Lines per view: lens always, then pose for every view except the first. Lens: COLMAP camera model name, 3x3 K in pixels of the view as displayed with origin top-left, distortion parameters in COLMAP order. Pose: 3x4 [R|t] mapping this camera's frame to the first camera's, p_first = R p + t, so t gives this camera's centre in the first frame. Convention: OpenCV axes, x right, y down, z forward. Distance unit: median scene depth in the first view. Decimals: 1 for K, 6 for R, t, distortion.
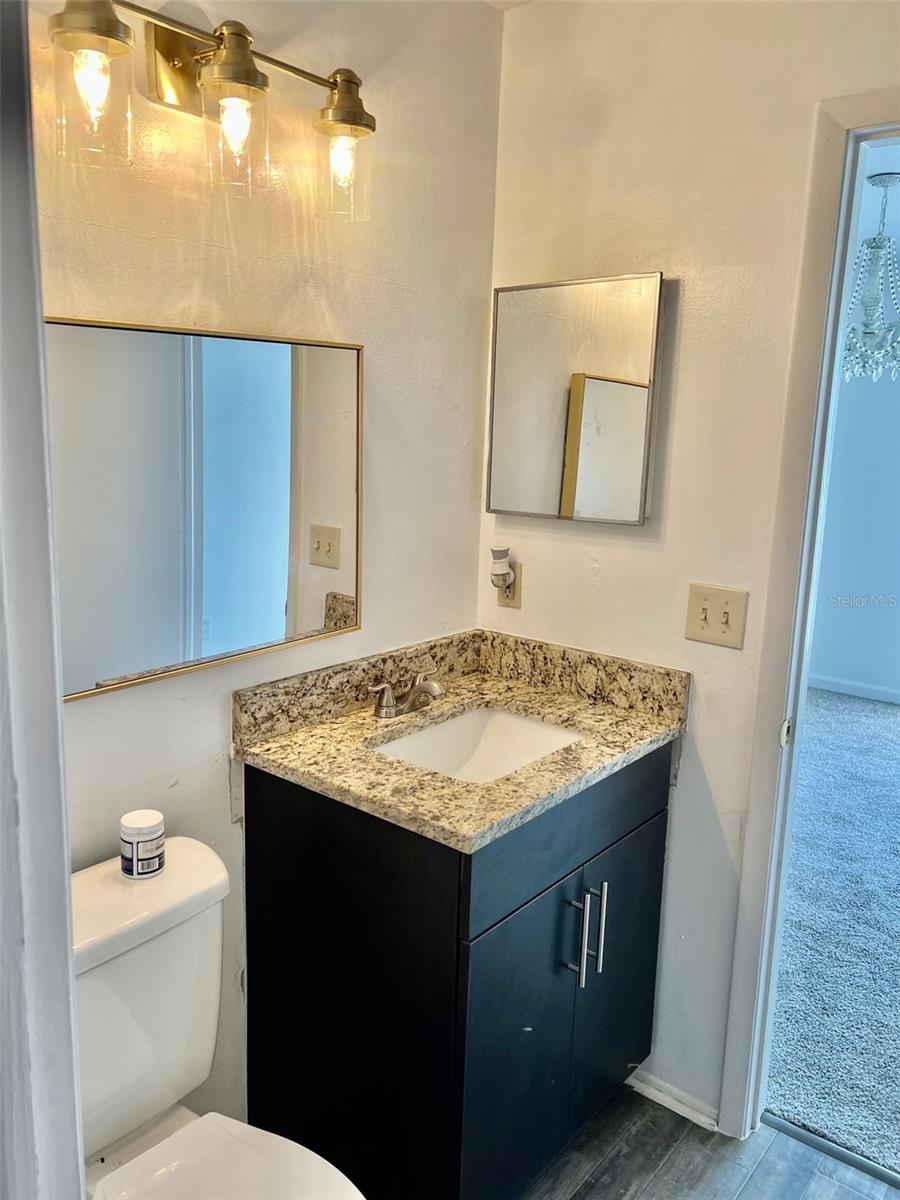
lens RADIAL K [[915.0, 0, 452.7], [0, 915.0, 596.8], [0, 0, 1]] dist [0.046639, -0.032254]
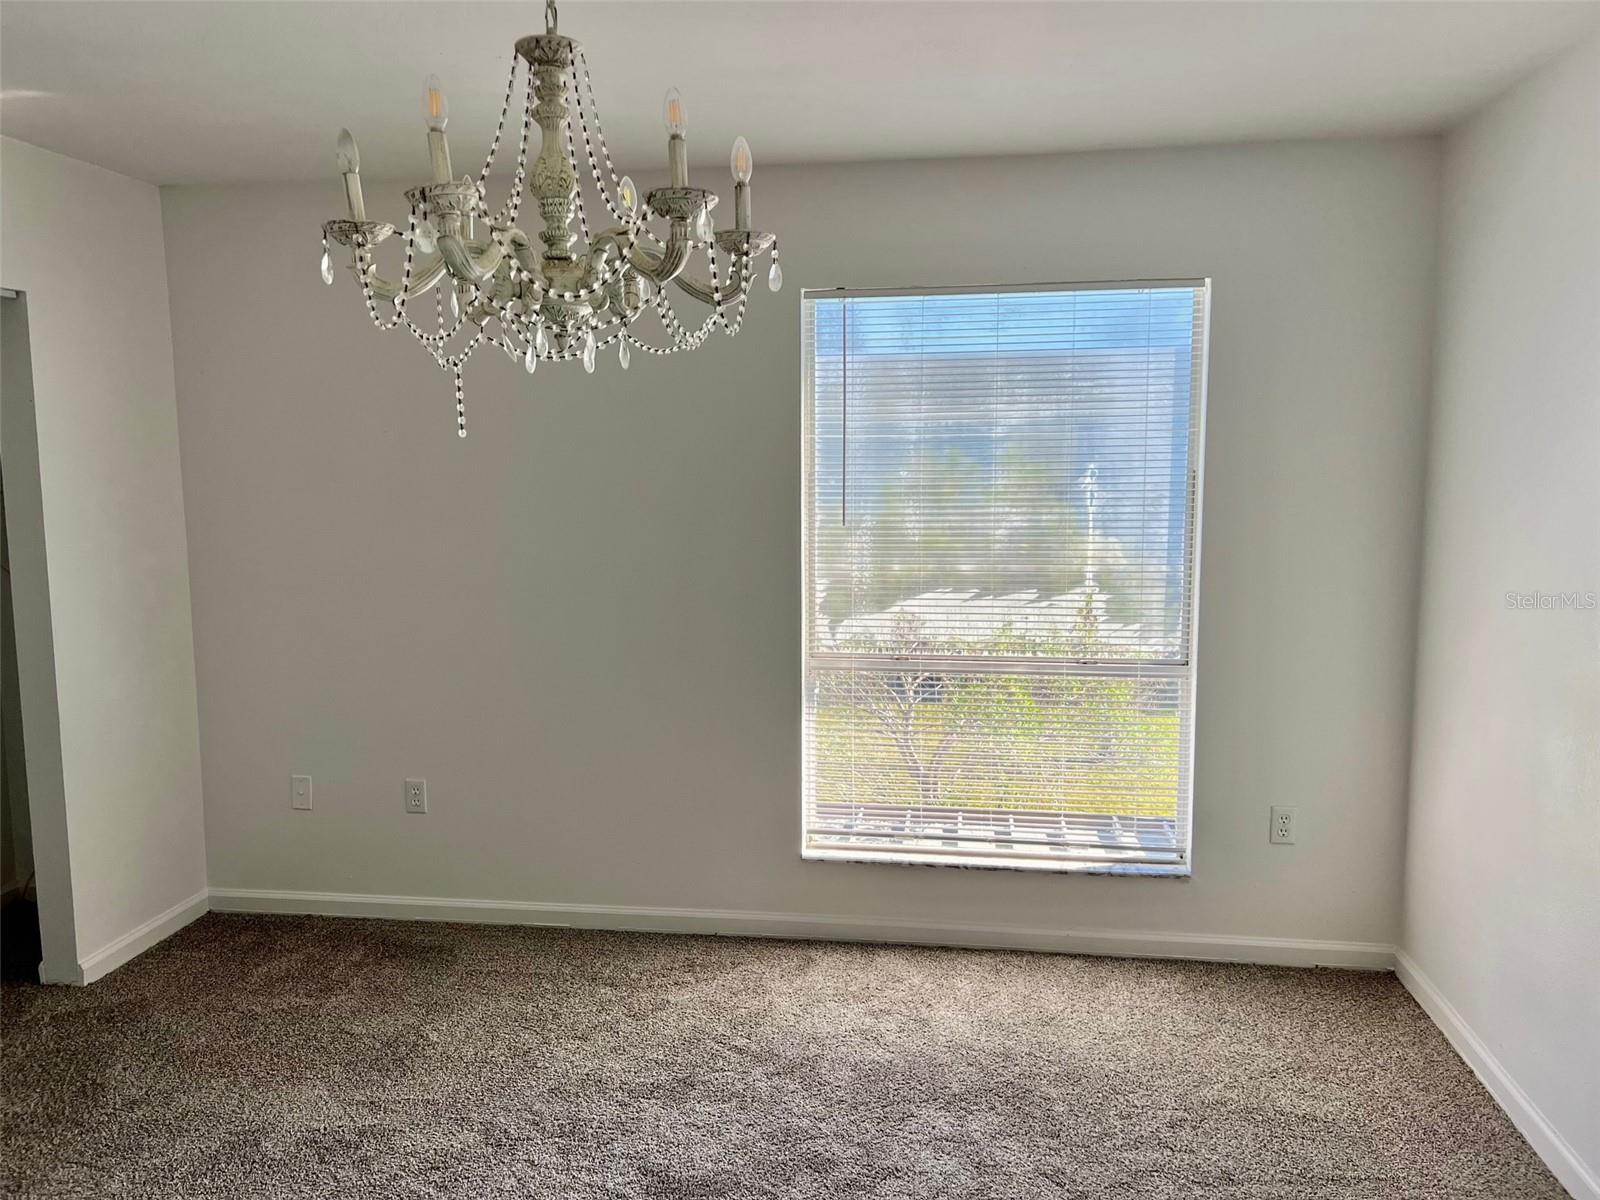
lens RADIAL K [[1220.0, 0, 792.6], [0, 1220.0, 590.4], [0, 0, 1]] dist [0.046639, -0.032254]
pose [[0.863407, -0.094097, 0.495655, 0.244874], [0.126939, 0.991364, -0.032917, -0.097737], [-0.488277, 0.091339, 0.867895, 0.459620]]
